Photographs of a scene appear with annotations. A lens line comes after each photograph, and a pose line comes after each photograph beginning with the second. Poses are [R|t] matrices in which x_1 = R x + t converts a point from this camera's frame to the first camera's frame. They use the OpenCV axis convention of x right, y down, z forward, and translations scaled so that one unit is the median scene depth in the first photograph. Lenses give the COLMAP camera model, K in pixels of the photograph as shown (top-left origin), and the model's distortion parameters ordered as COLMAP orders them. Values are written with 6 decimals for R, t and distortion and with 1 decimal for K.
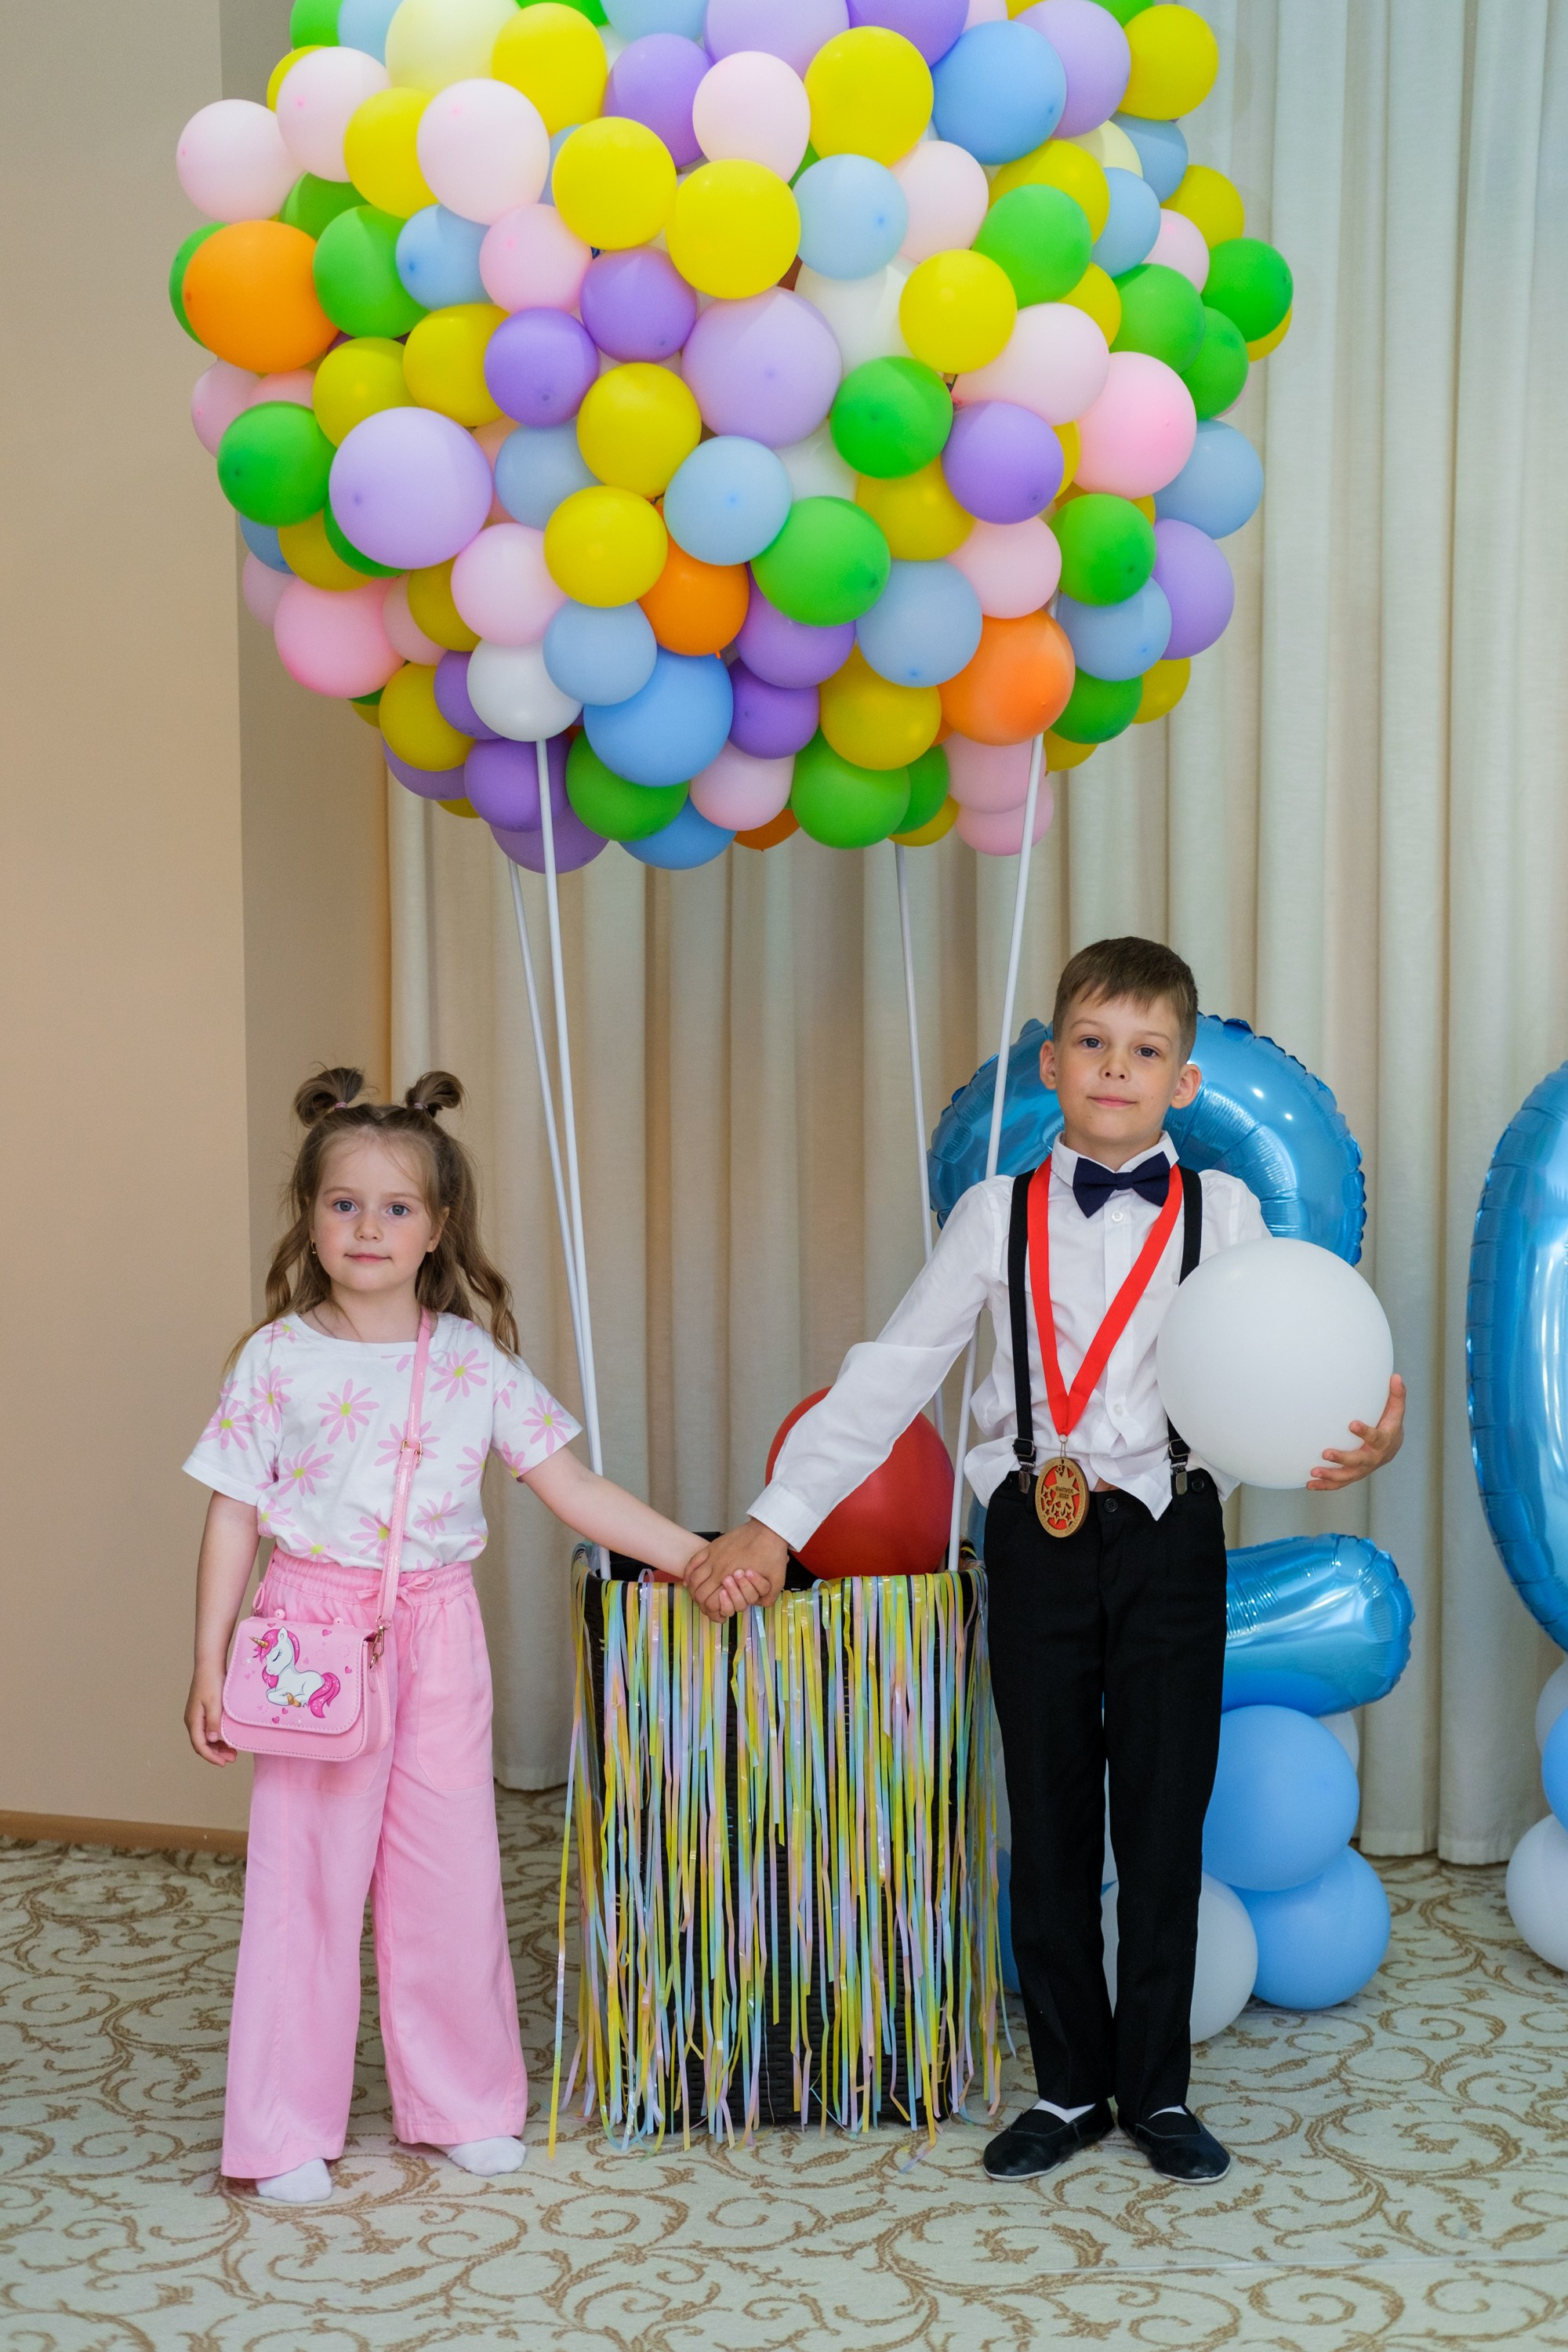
lens RADIAL K [[3639.8, 0, 801.8], [0, 3639.8, 1153.8], [0, 0, 1]] dist [-0.232113, 2.067053]
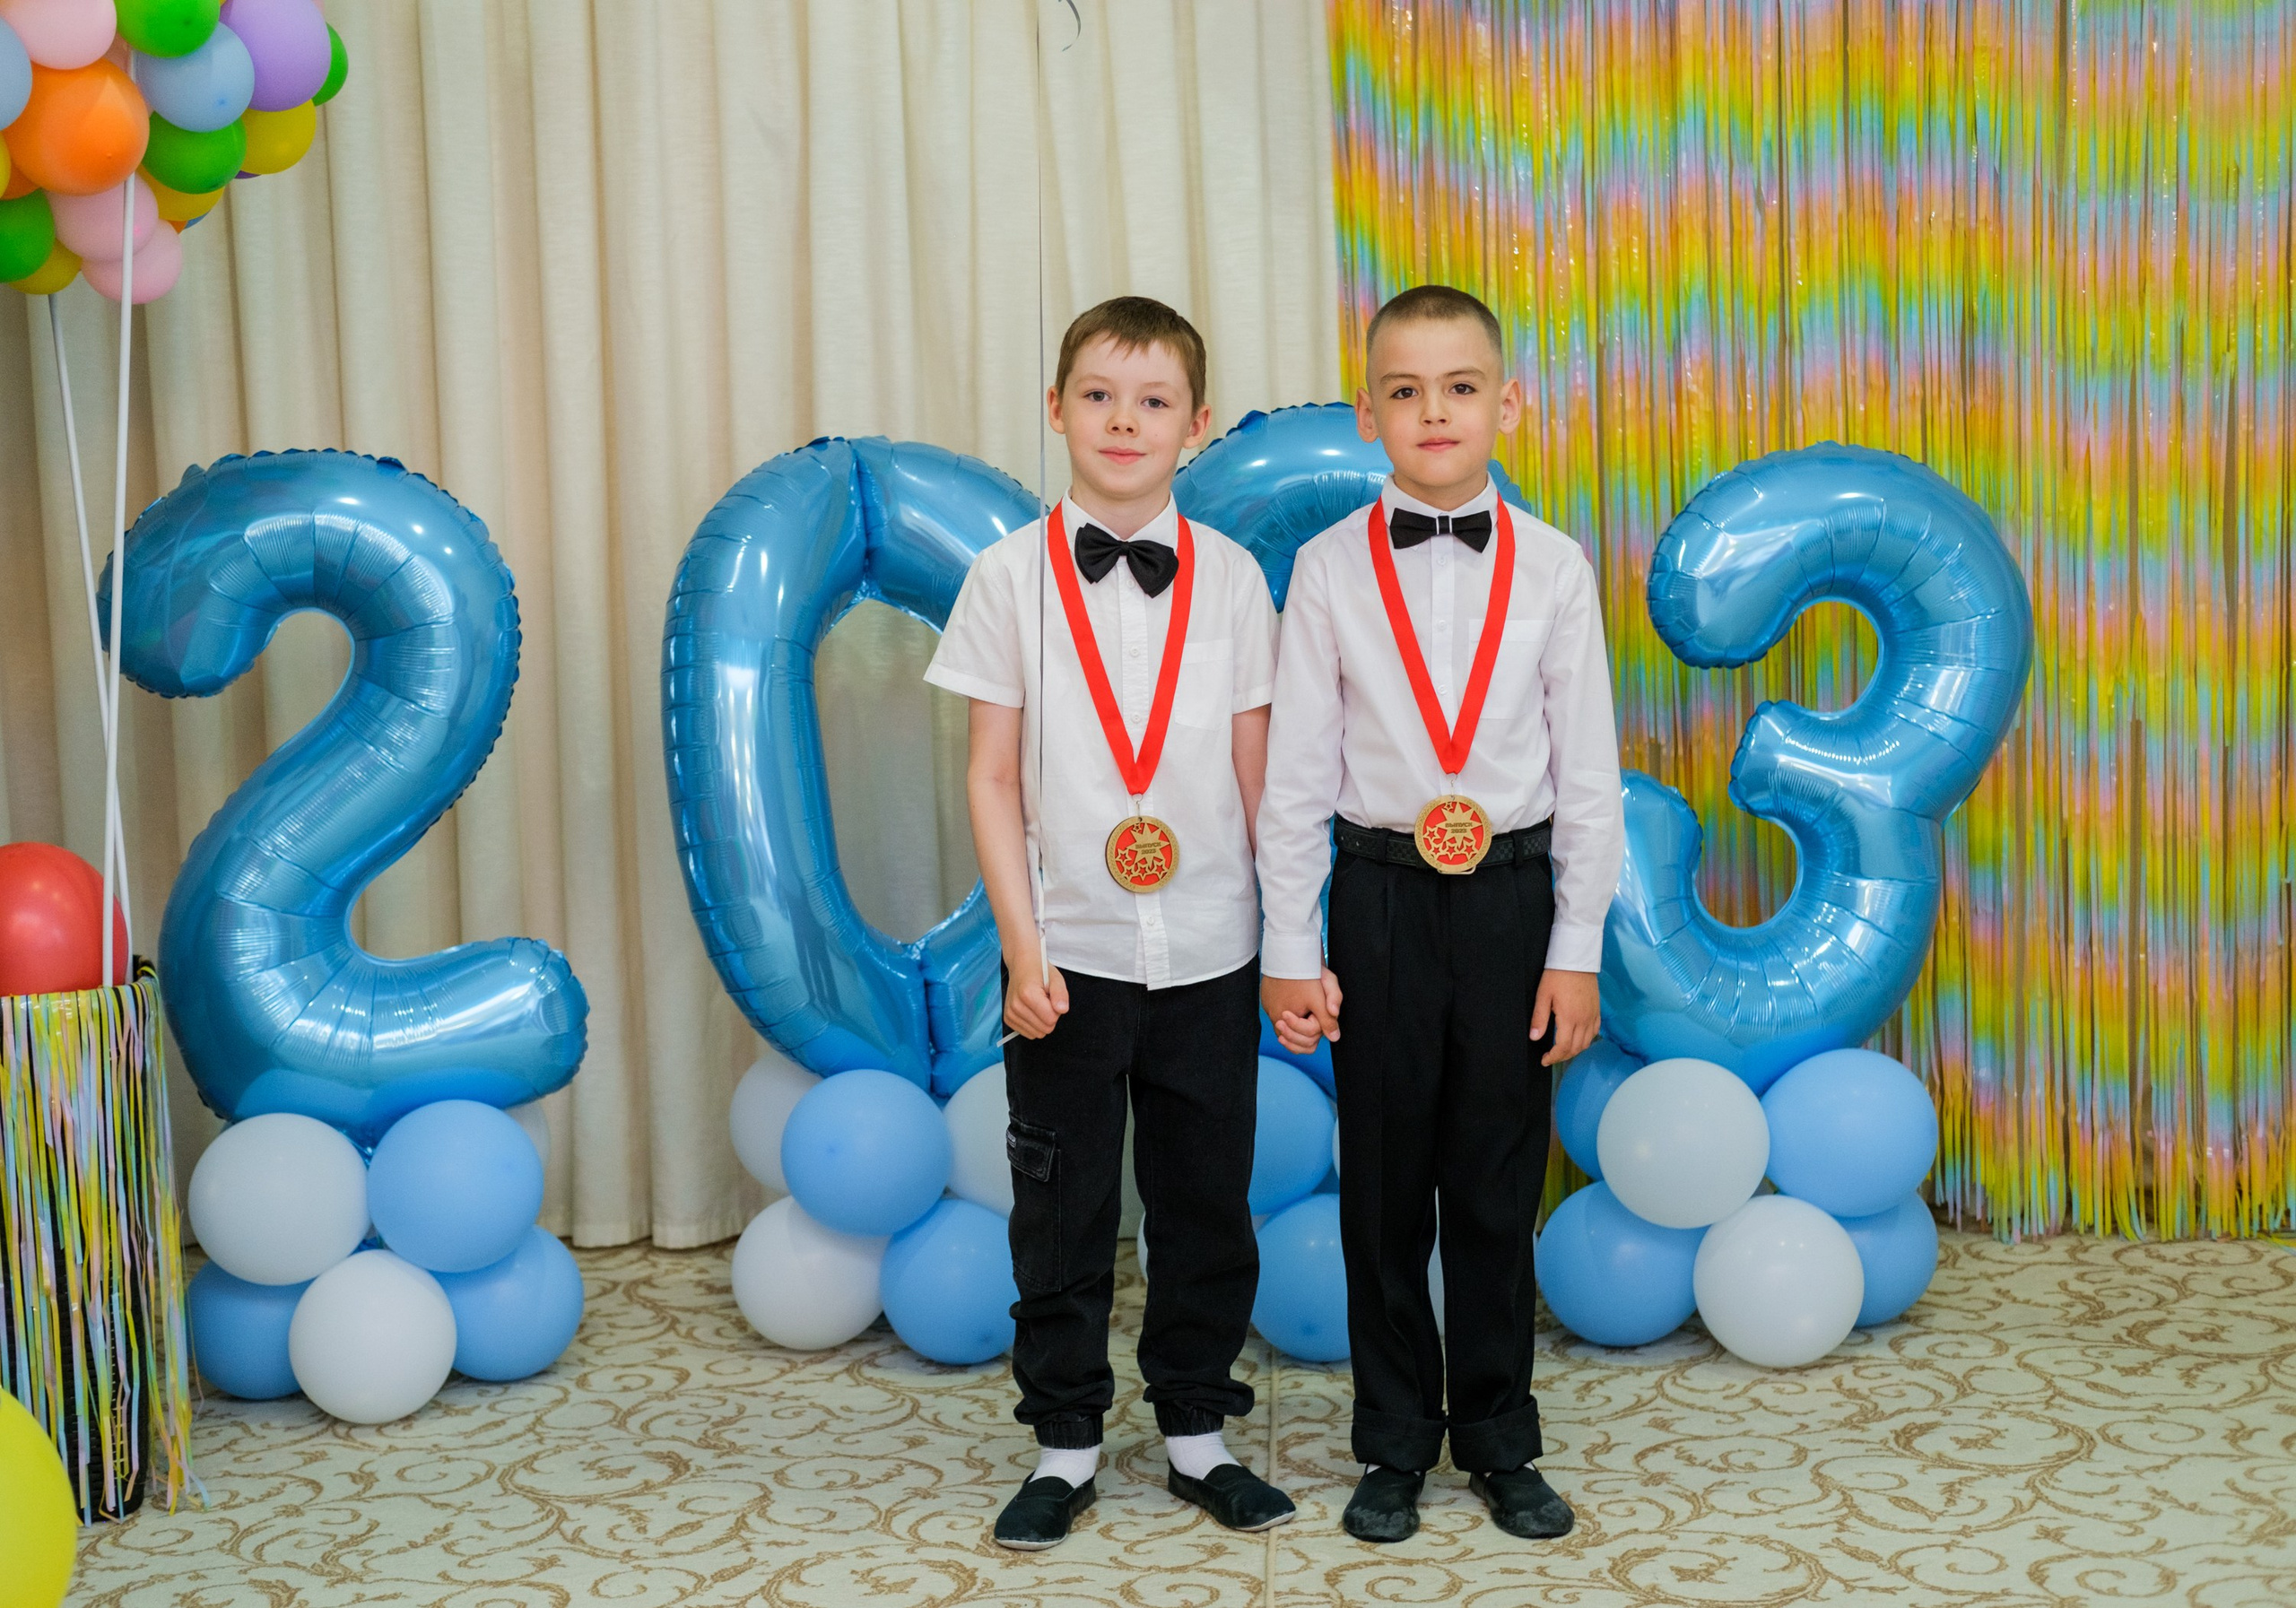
lens RADIAL K [[3704.4, 0, 1095.2], [0, 3704.4, 795.0], [0, 0, 1]] dist [-0.162894, 1.544617]
pose [[0.964064, -0.055915, 0.259720, 0.035429], [0.046064, 0.997975, 0.043866, 0.025321], [-0.261647, -0.030326, 0.964687, -0.105187]]
